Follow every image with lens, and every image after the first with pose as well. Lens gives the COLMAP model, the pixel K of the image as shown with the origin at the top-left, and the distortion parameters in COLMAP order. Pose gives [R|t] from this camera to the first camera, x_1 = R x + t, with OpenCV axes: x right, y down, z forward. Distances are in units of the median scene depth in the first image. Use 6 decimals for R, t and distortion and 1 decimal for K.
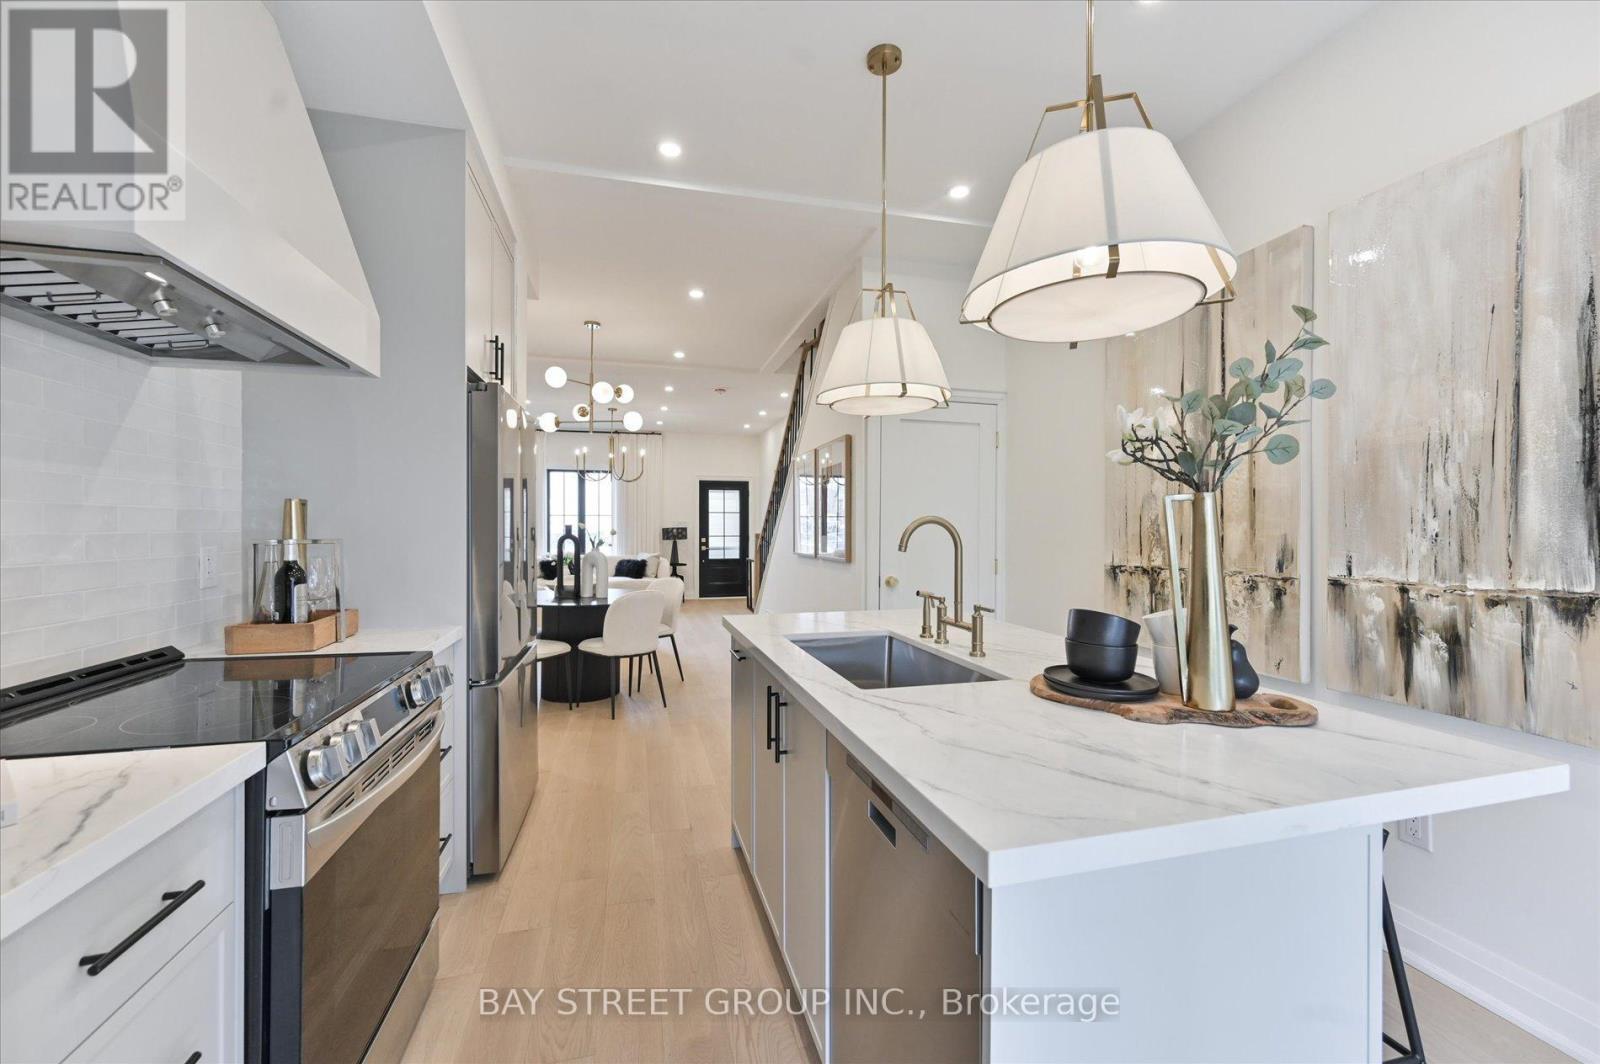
lens RADIAL K [[628.1, 0, 784.8], [0, 628.1, 524.3], [0, 0, 1]] dist [-0.001113, 0.000087]
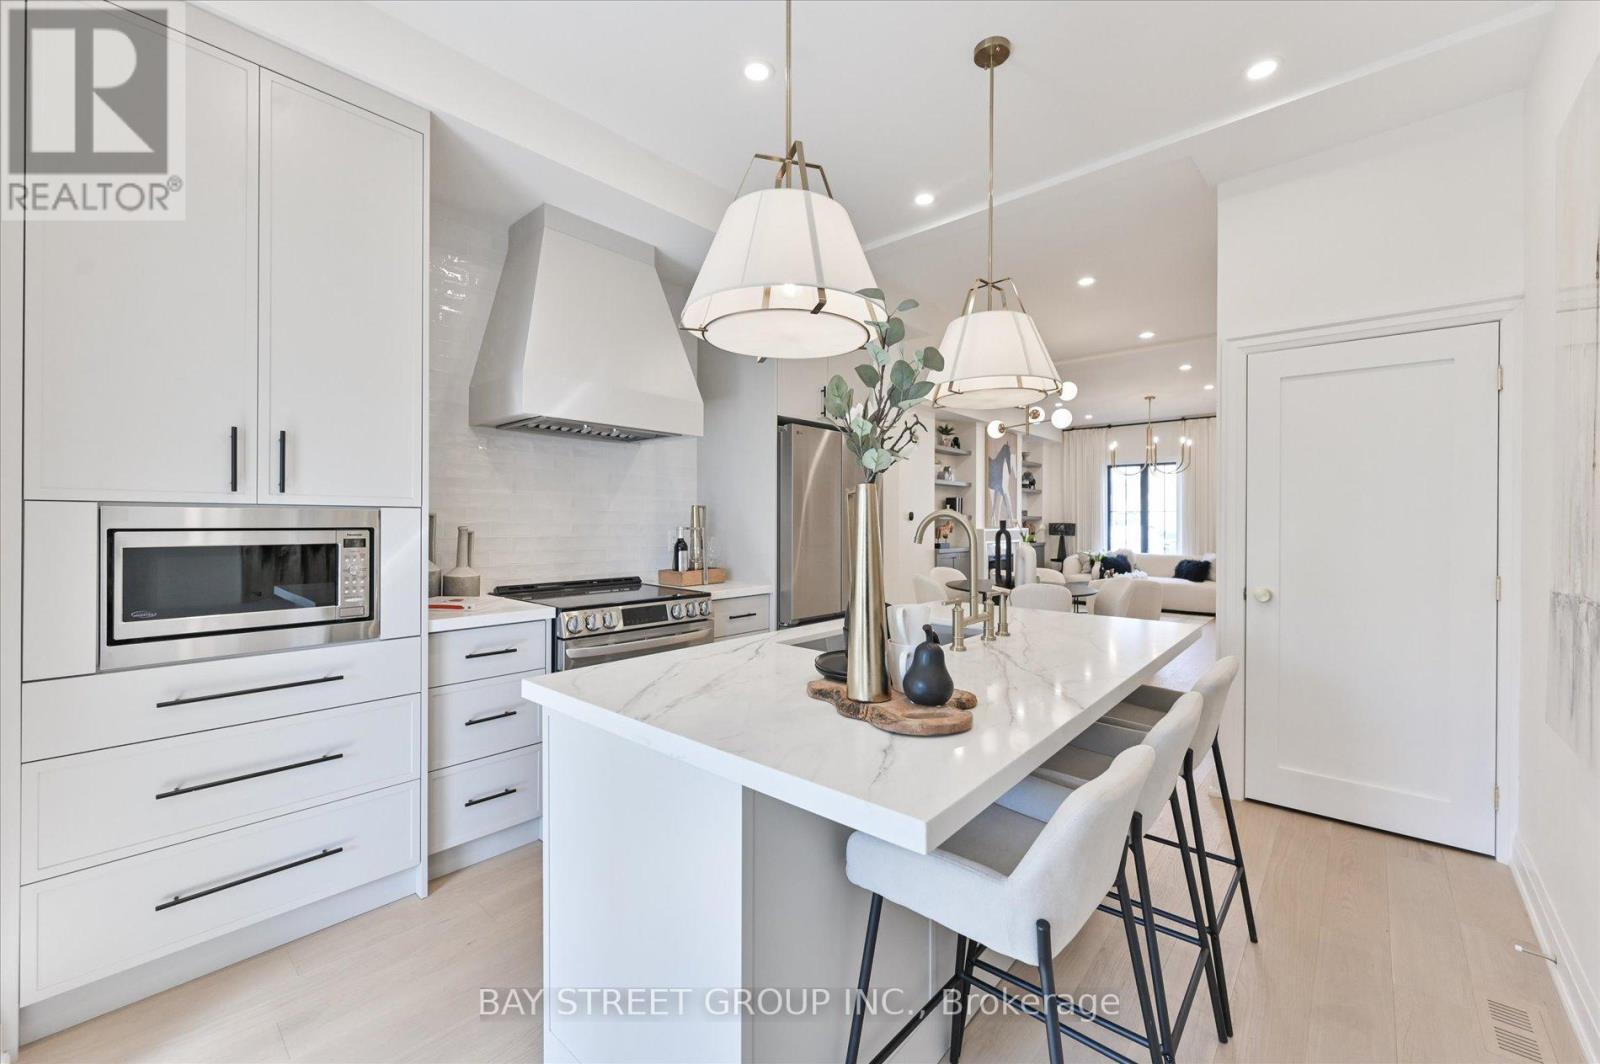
lens RADIAL K [[628.1, 0, 809.5], [0, 628.1, 520.6], [0, 0, 1]] dist [-0.001113, 0.000087]
pose [[0.567947, 0.001607, -0.823064, 0.172478], [-0.001990, 0.999998, 0.000579, 0.000617], [0.823063, 0.001310, 0.567949, 0.041762]]
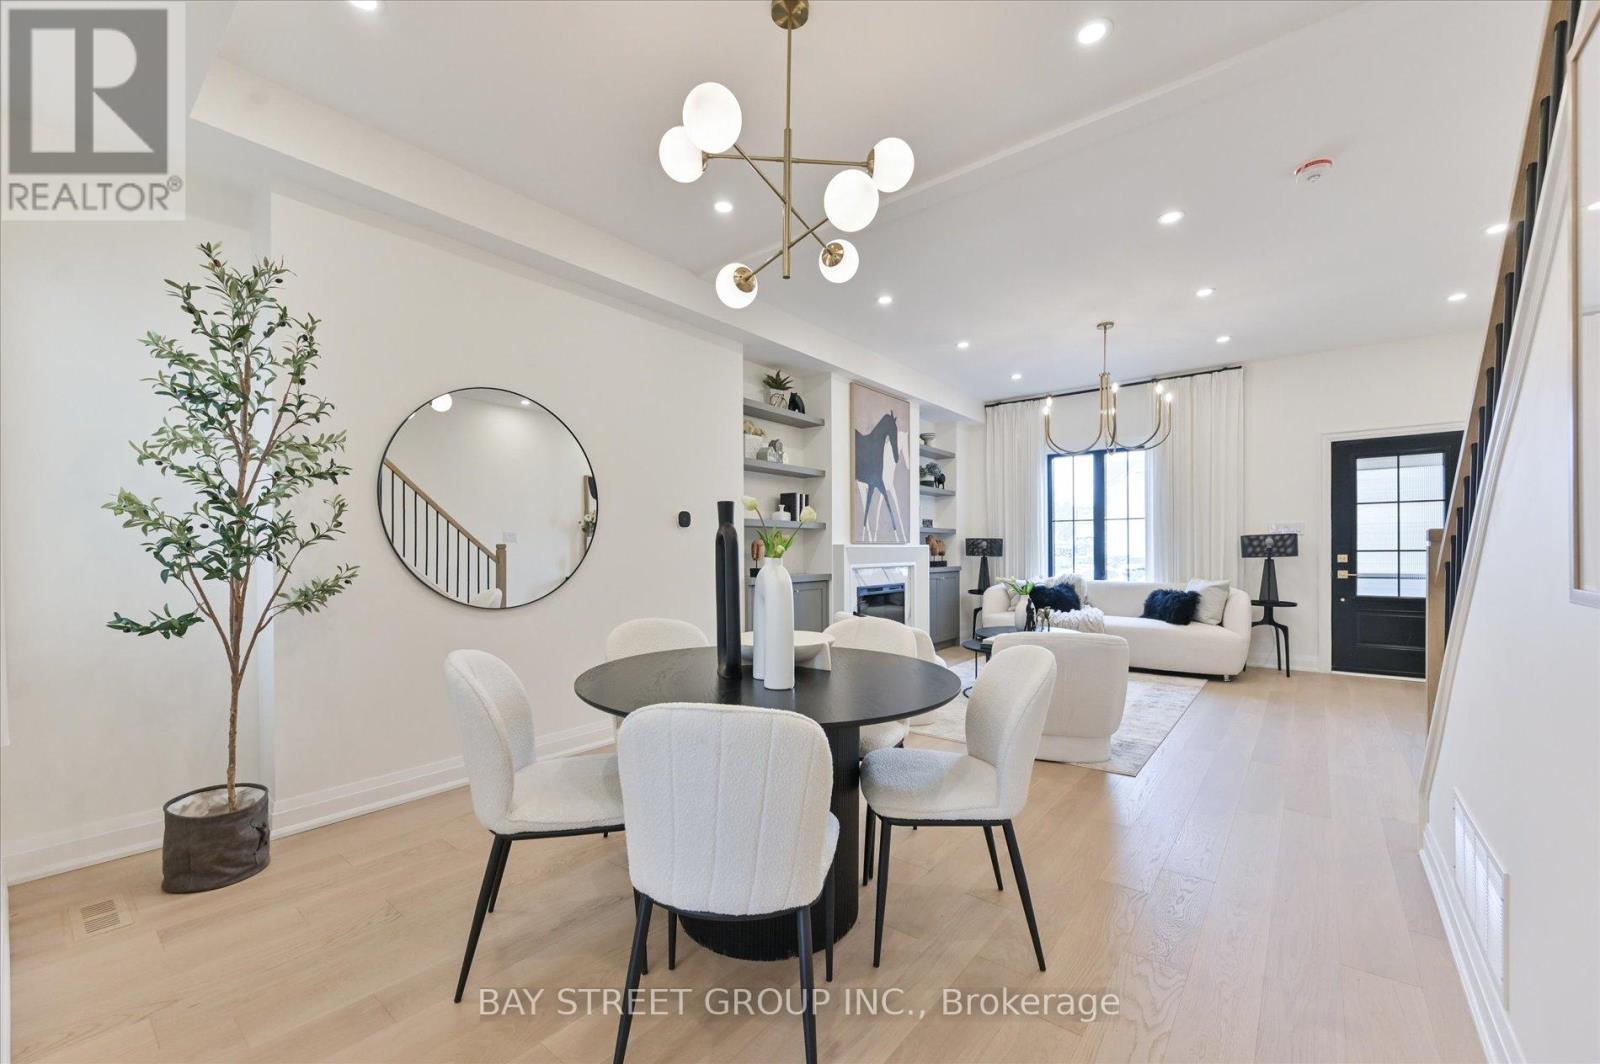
lens RADIAL K [[628.1, 0, 798.0], [0, 628.1, 555.5], [0, 0, 1]] dist [-0.001113, 0.000087]
pose [[0.596523, 0.002583, -0.802592, 0.016087], [0.006134, 0.999951, 0.007778, 0.016358], [0.802572, -0.009563, 0.596478, 0.355759]]
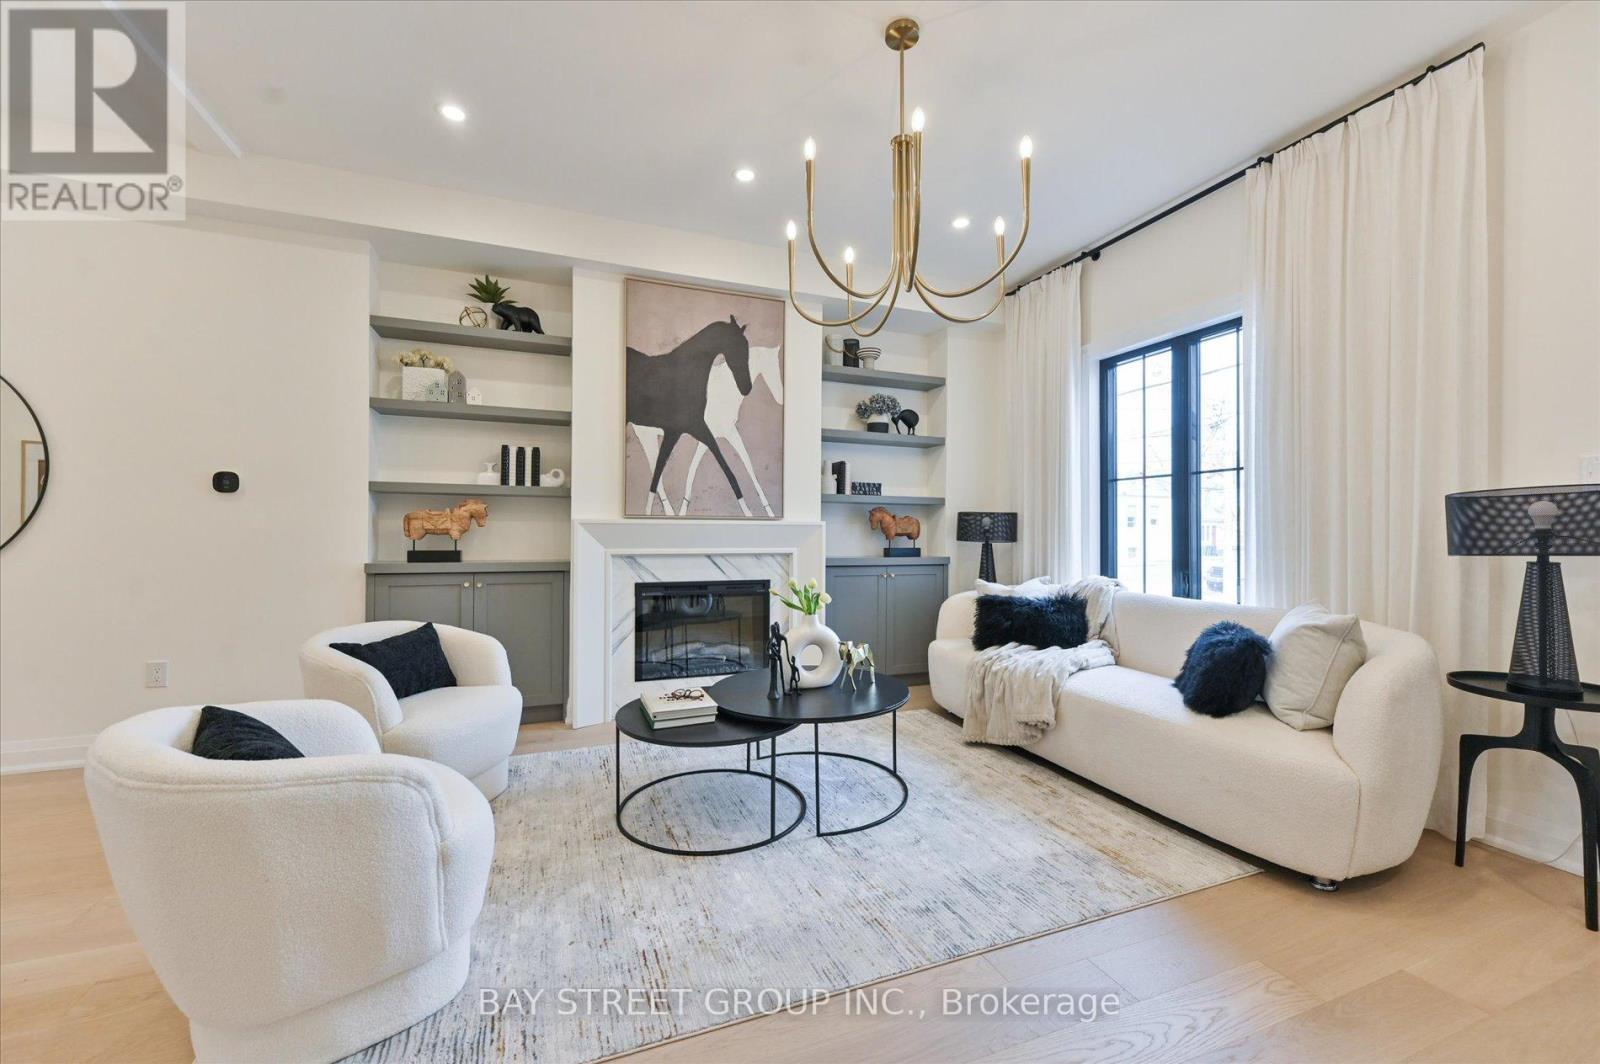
lens RADIAL K [[628.1, 0, 804.5], [0, 628.1, 530.6], [0, 0, 1]] dist [-0.001113, 0.000087]
pose [[0.120846, -0.004379, -0.992662, -0.017220], [-0.004798, 0.999976, -0.004995, 0.018932], [0.992660, 0.005367, 0.120822, 0.762779]]
